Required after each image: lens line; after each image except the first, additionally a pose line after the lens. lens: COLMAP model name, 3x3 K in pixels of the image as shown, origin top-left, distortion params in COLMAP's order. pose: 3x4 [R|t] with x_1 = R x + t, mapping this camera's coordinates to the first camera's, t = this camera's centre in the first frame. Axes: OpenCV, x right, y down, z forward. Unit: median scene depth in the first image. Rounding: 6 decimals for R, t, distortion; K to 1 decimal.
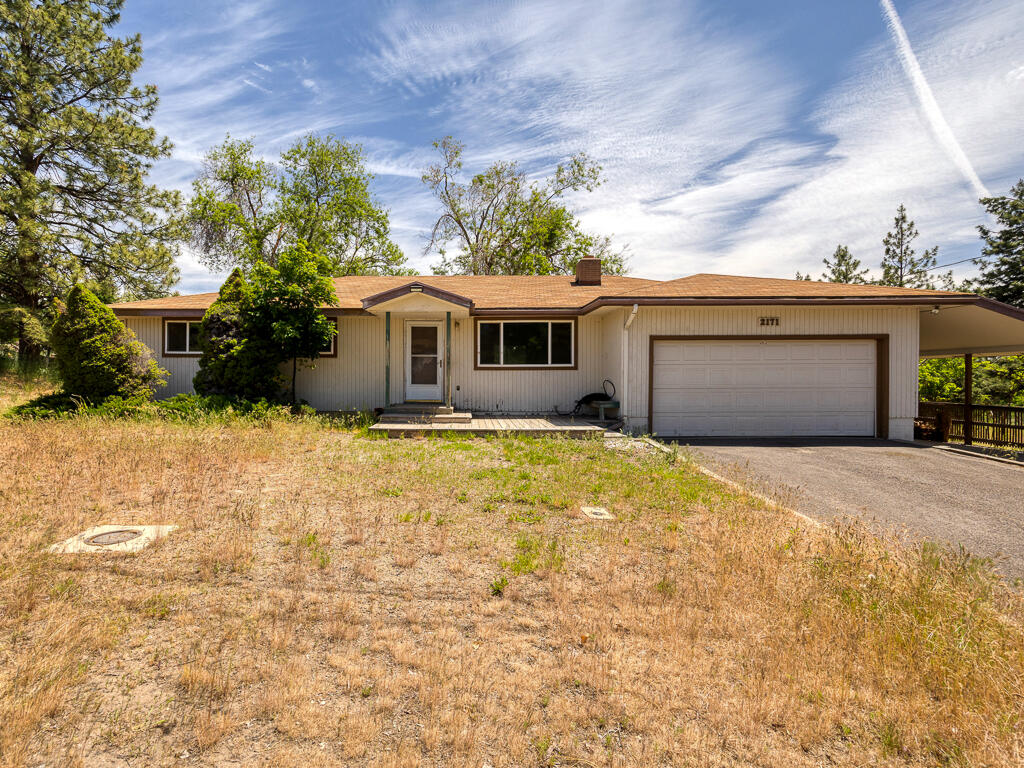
lens RADIAL K [[439.4, 0, 513.2], [0, 439.4, 389.6], [0, 0, 1]] dist [-0.002064, -0.000120]
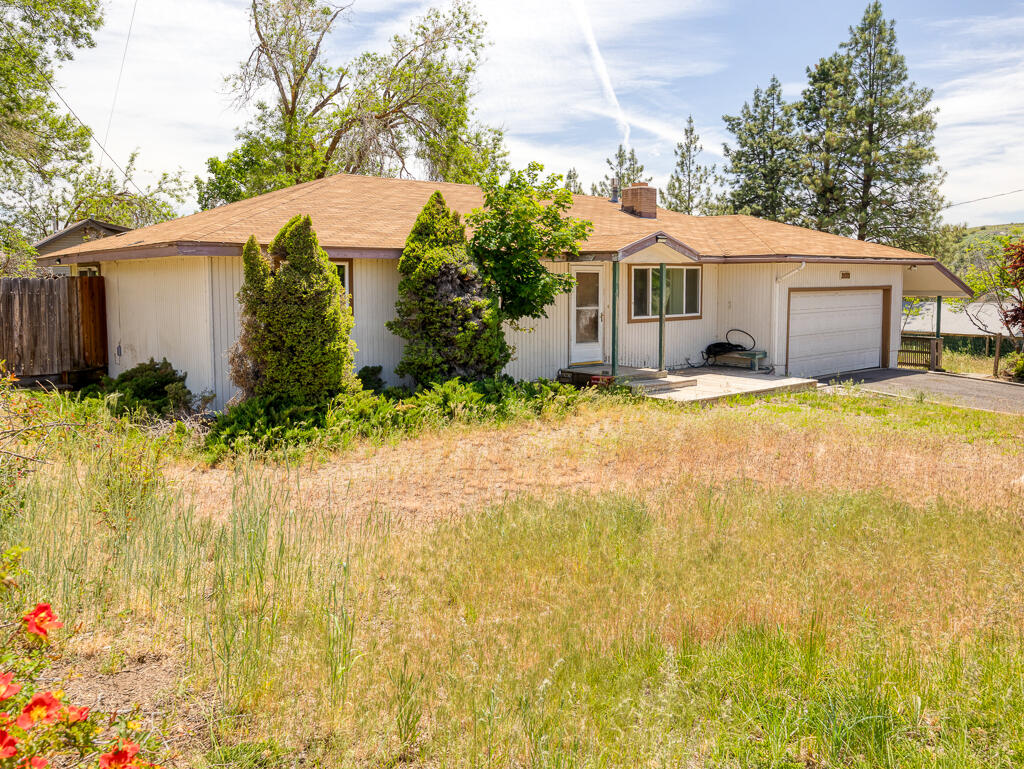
lens RADIAL K [[777.7, 0, 512.0], [0, 777.7, 384.5], [0, 0, 1]] dist [-0.051104, -0.000223]
pose [[0.736052, -0.099760, 0.669533, -1.277902], [0.034521, 0.993326, 0.110054, -0.100651], [-0.676044, -0.057893, 0.734584, 0.035822]]
